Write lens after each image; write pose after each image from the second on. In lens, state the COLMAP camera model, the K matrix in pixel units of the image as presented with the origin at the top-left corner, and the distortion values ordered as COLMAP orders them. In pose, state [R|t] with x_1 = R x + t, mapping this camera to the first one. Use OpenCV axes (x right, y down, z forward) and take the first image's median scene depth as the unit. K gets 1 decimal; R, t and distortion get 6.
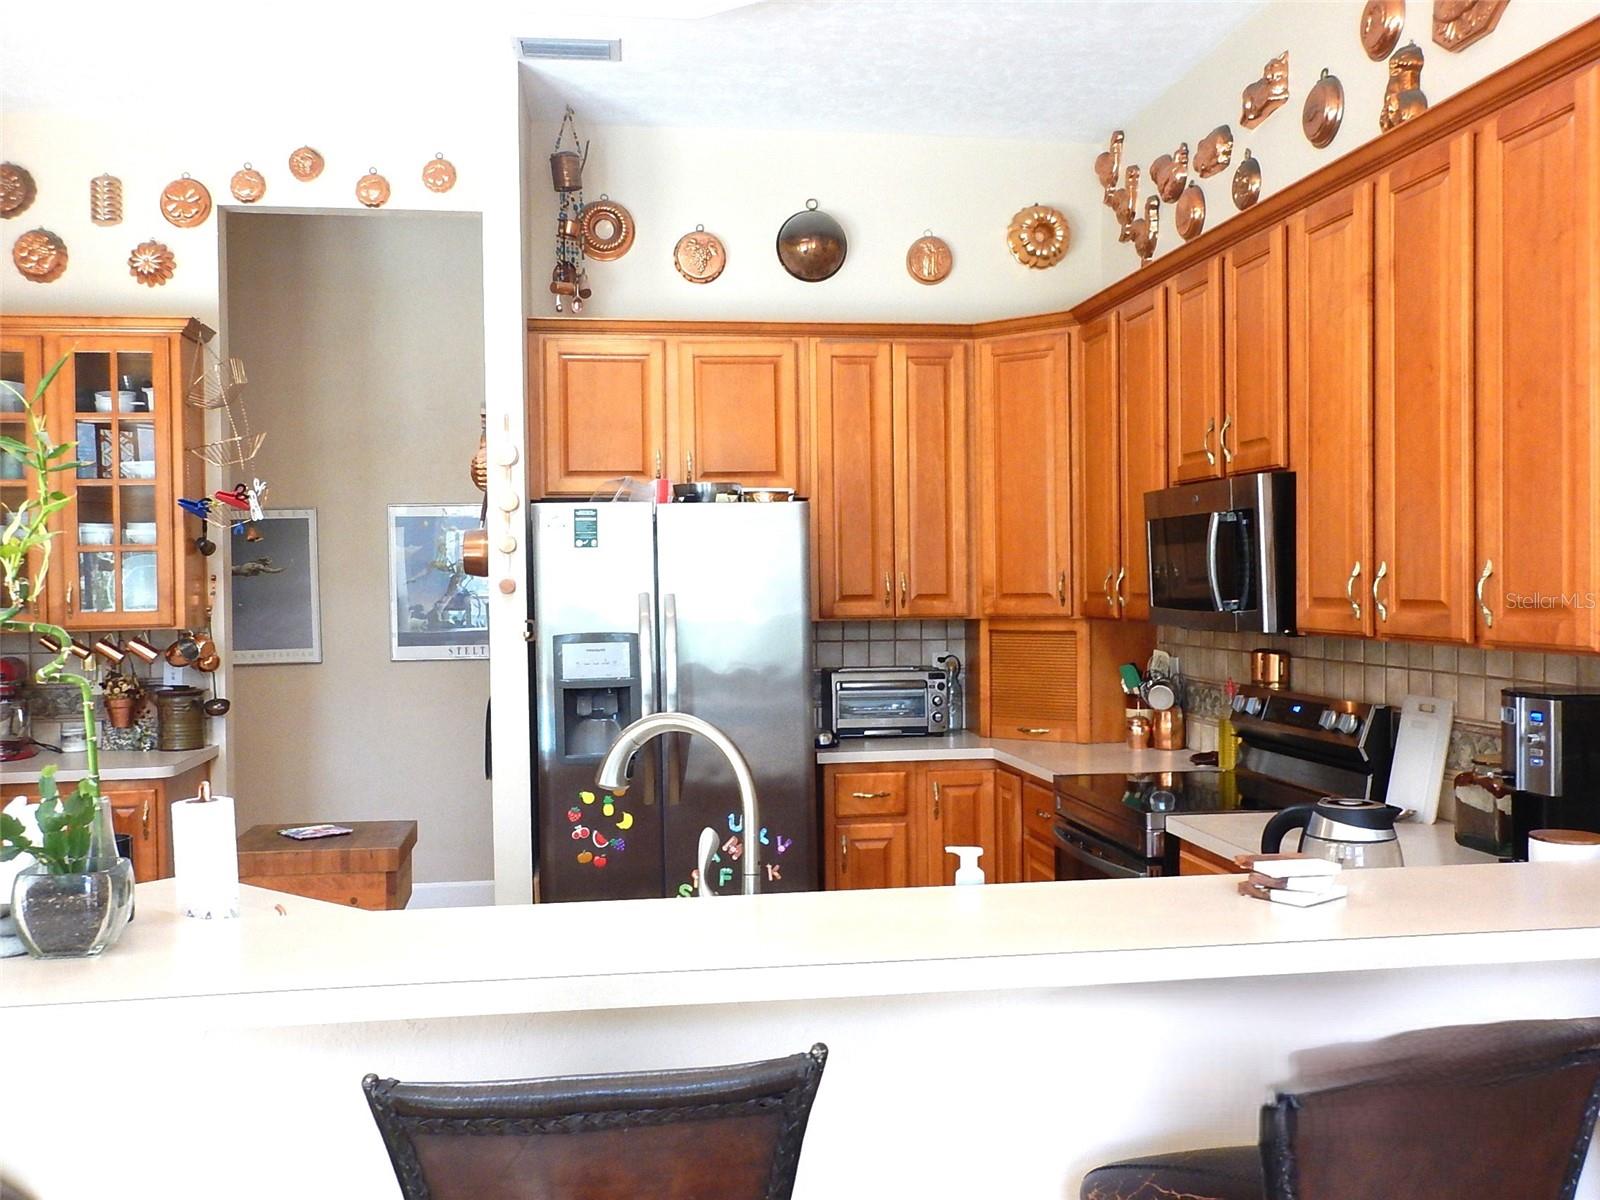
lens RADIAL K [[1443.9, 0, 800.0], [0, 1443.9, 600.0], [0, 0, 1]] dist [-0.027616, 0.053010]
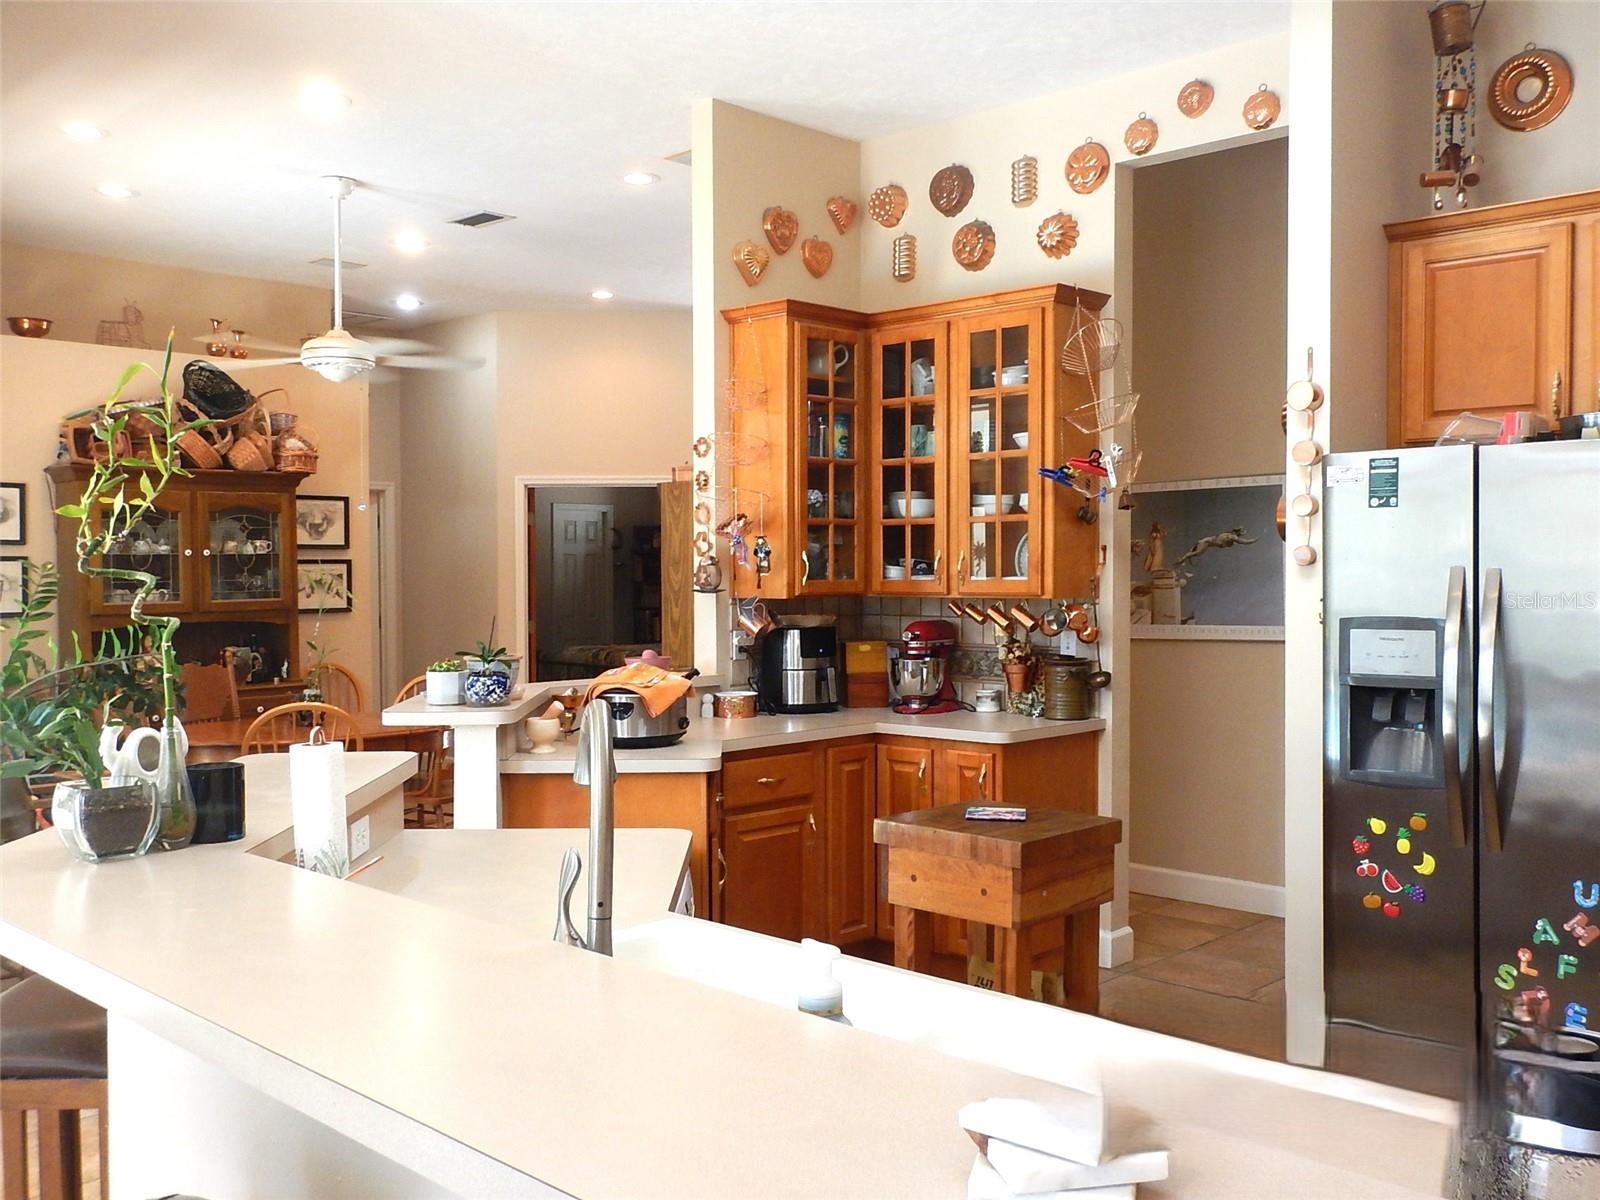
lens RADIAL K [[1443.9, 0, 800.0], [0, 1443.9, 600.0], [0, 0, 1]] dist [-0.027616, 0.053010]
pose [[0.612806, 0.029388, -0.789686, 0.248516], [-0.017571, 0.999568, 0.023564, 0.000800], [0.790038, -0.000565, 0.613058, 0.243903]]
